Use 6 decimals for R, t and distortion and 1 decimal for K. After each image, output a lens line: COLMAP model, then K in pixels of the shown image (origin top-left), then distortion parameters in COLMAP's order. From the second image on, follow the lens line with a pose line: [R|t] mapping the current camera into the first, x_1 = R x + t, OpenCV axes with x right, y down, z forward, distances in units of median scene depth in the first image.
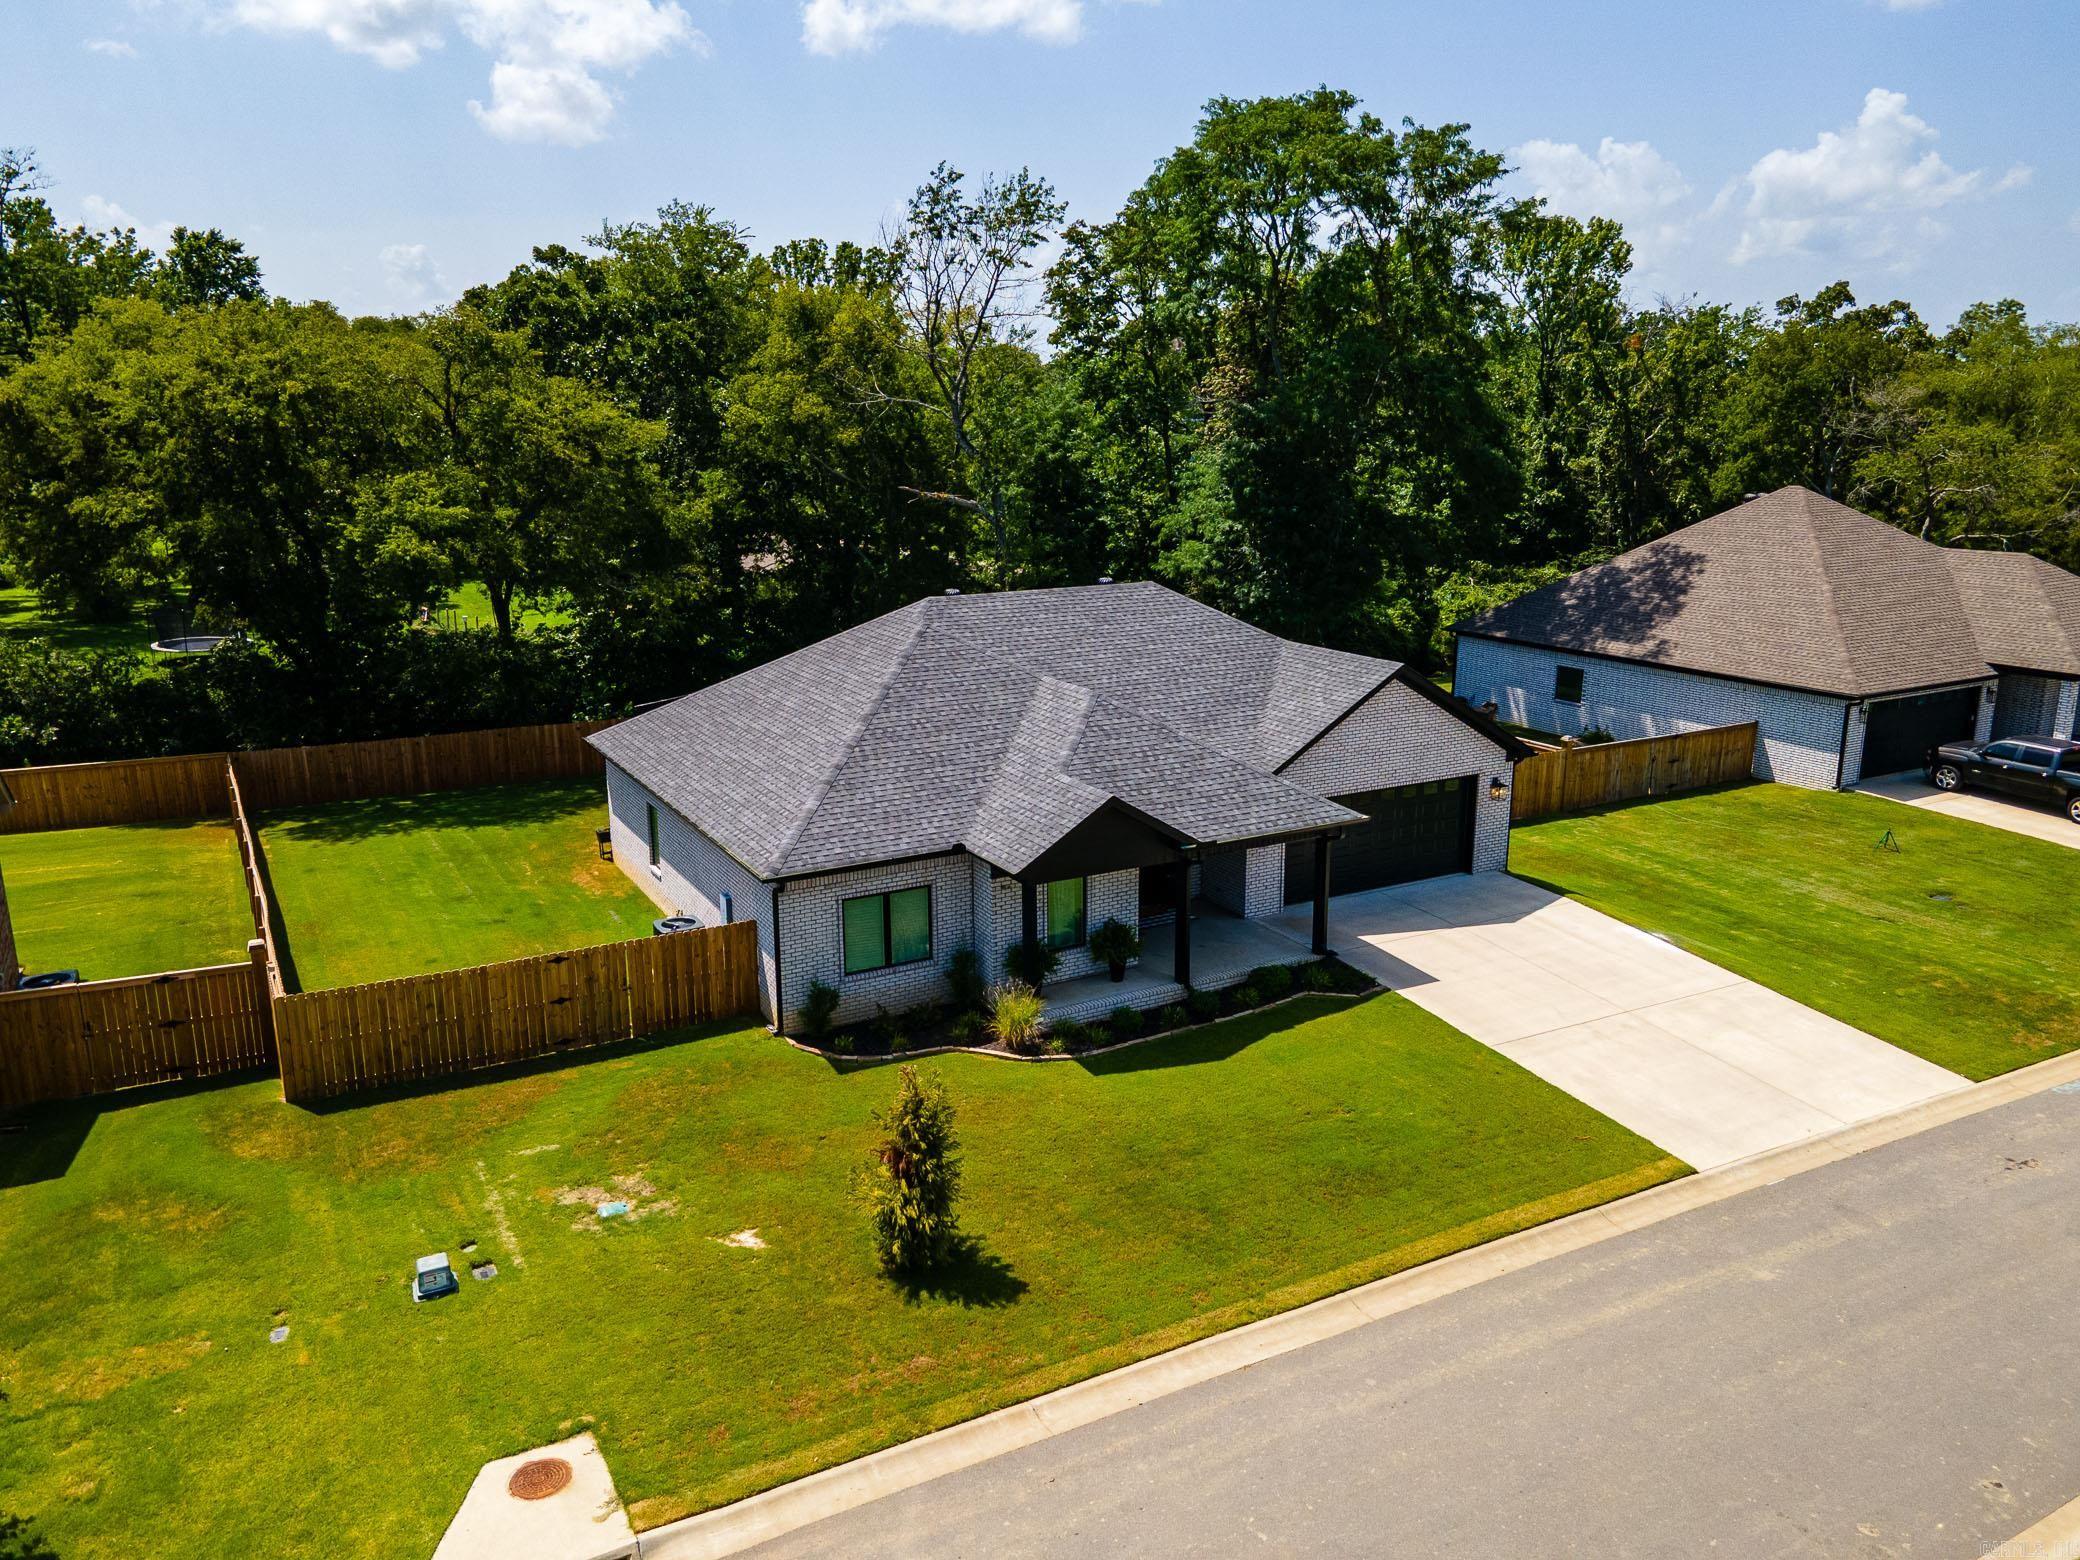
lens RADIAL K [[1516.0, 0, 1032.6], [0, 1516.0, 777.8], [0, 0, 1]] dist [0.014606, 0.065216]
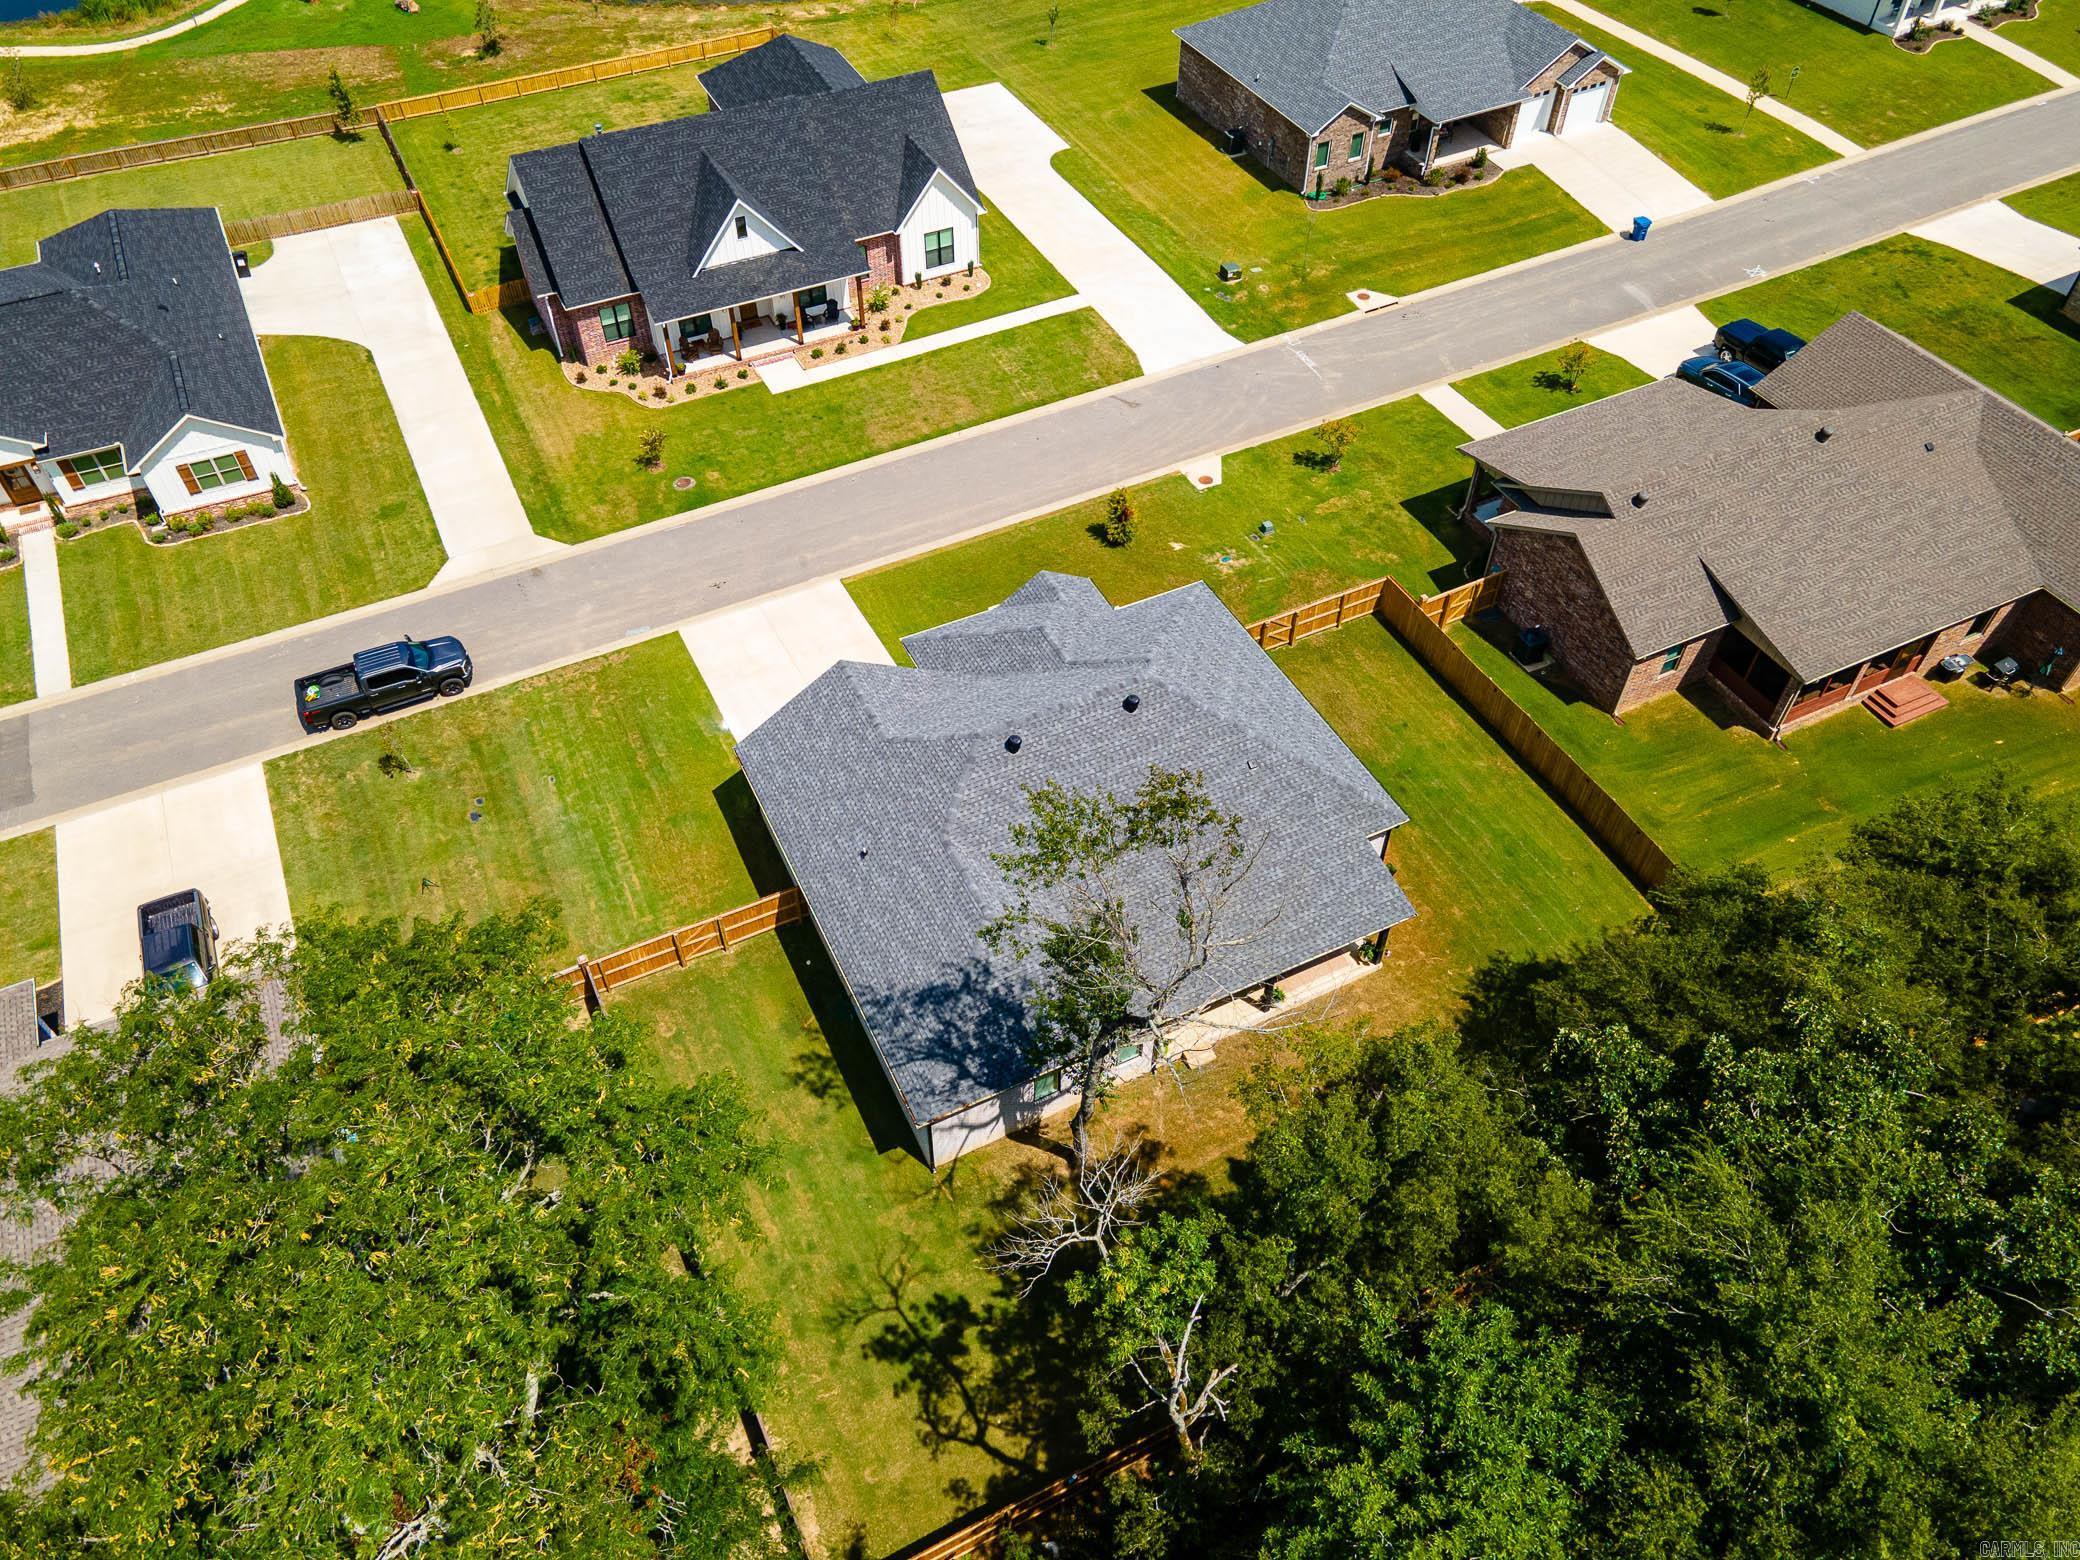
lens RADIAL K [[1510.1, 0, 1030.0], [0, 1510.1, 781.9], [0, 0, 1]] dist [0.024628, 0.039651]
pose [[-0.998722, -0.026935, 0.042772, -0.025639], [0.024960, 0.473035, 0.880690, -1.619510], [-0.043954, 0.880632, -0.471758, 2.148510]]
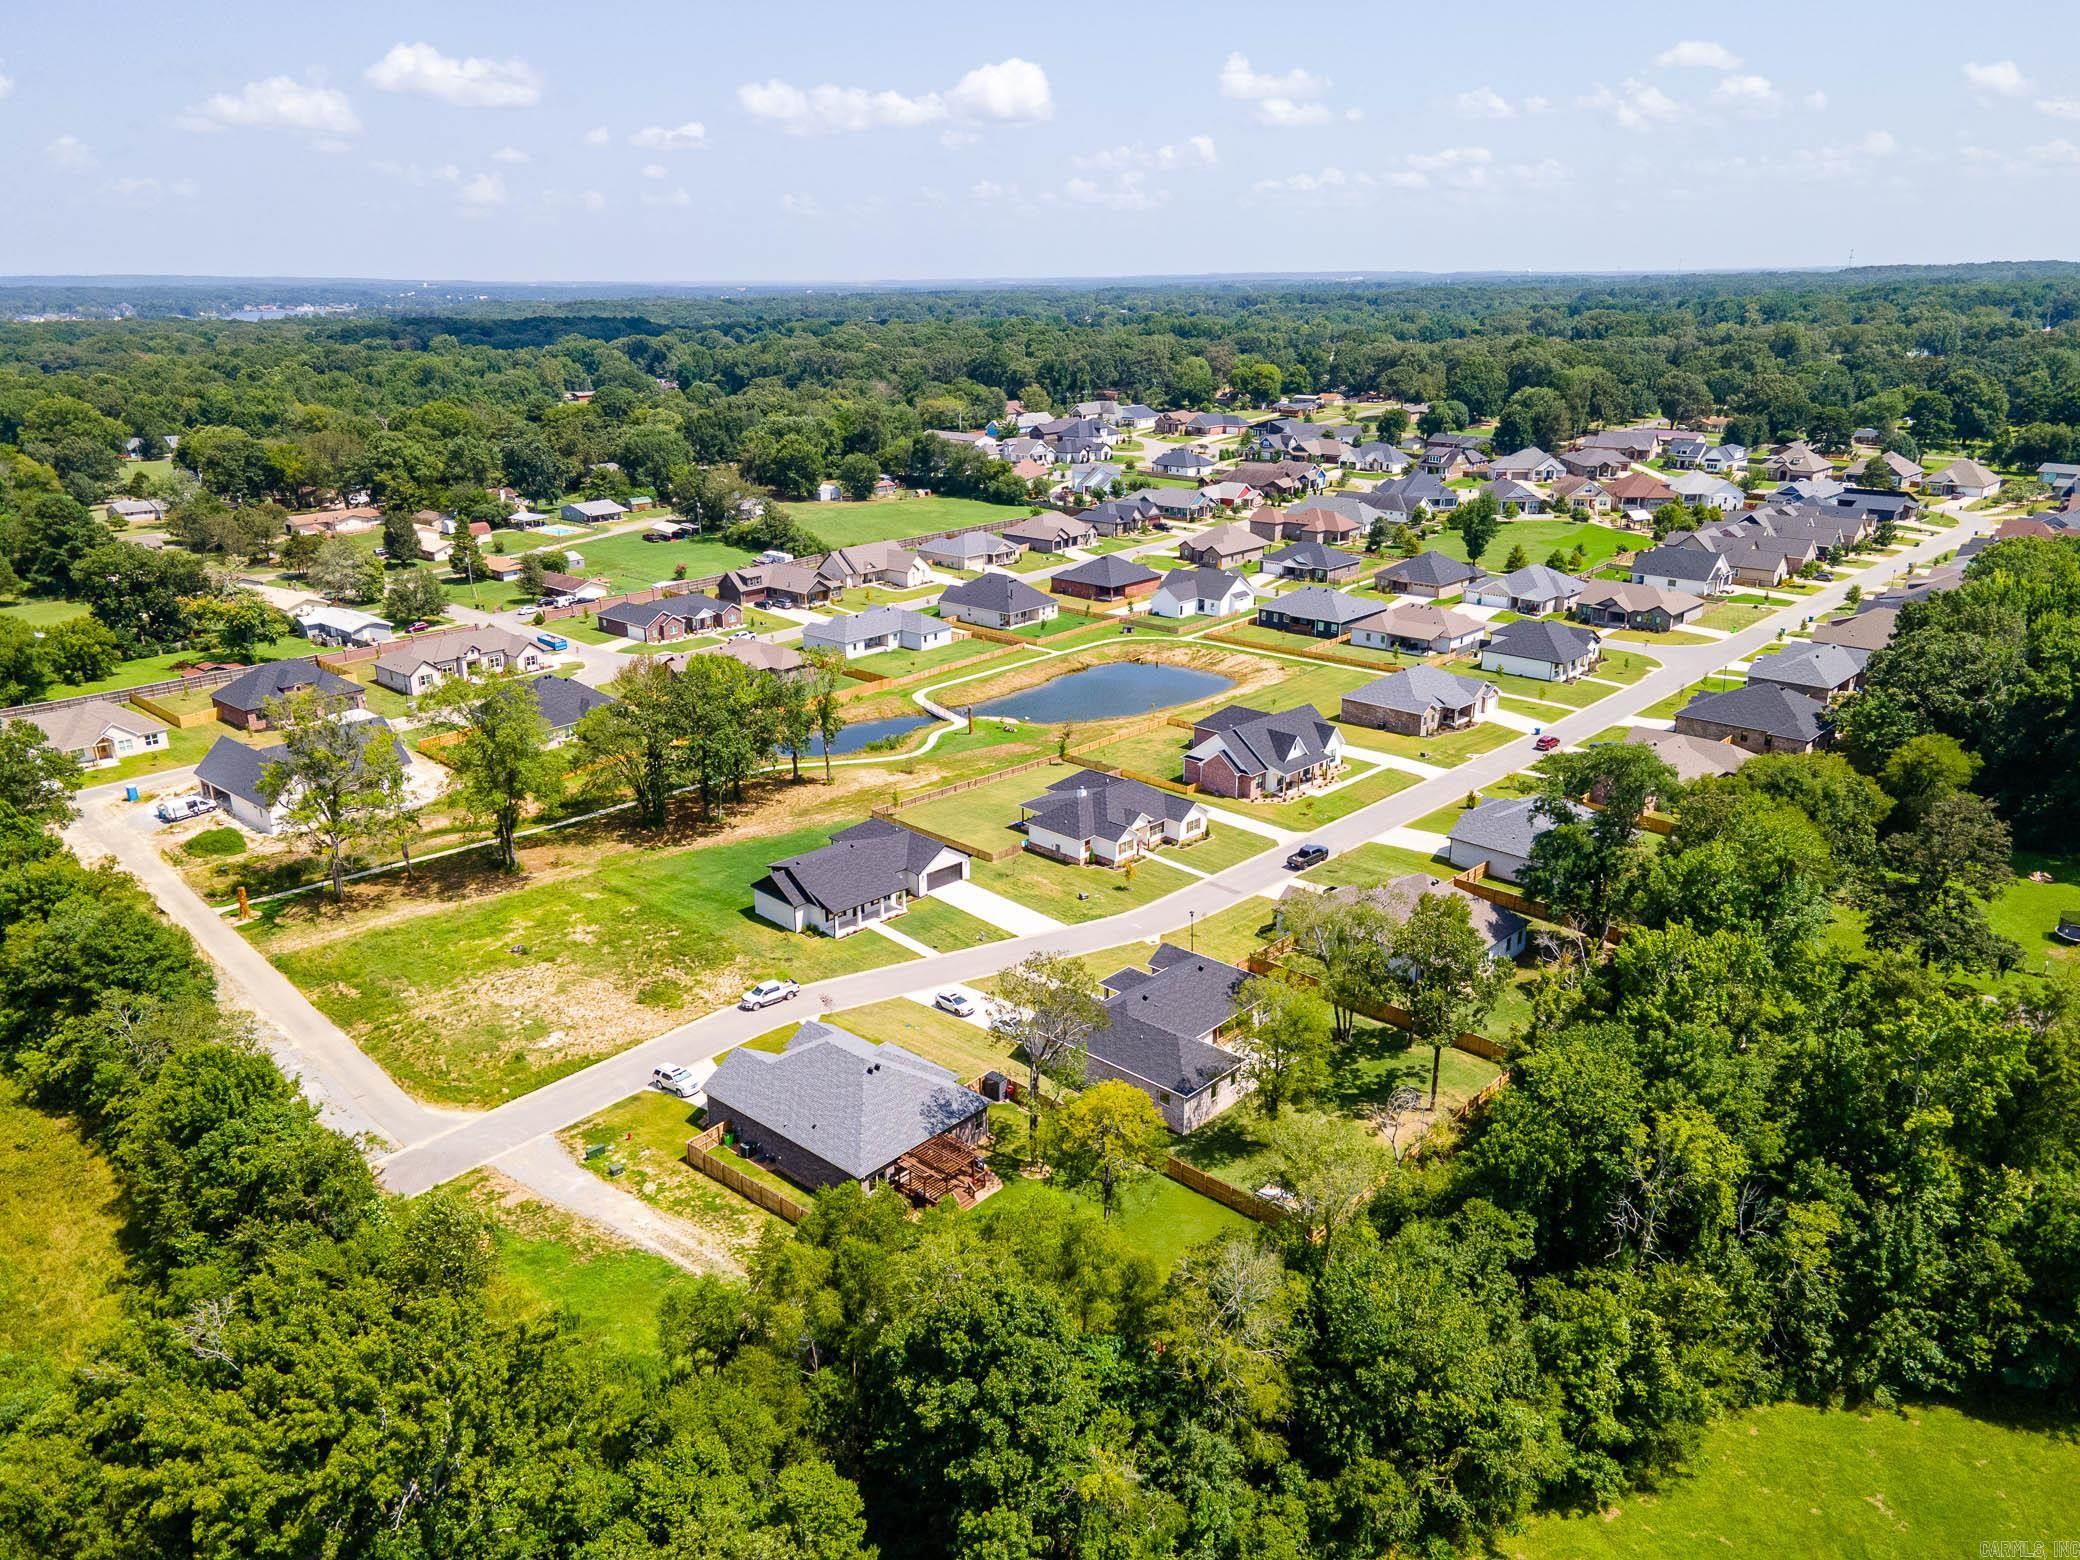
lens RADIAL K [[1510.1, 0, 1030.0], [0, 1510.1, 781.9], [0, 0, 1]] dist [0.024628, 0.039651]
pose [[-0.961015, 0.104037, -0.256178, 3.714600], [-0.049414, 0.846971, 0.529337, -3.517022], [0.272046, 0.521359, -0.808811, 5.832826]]
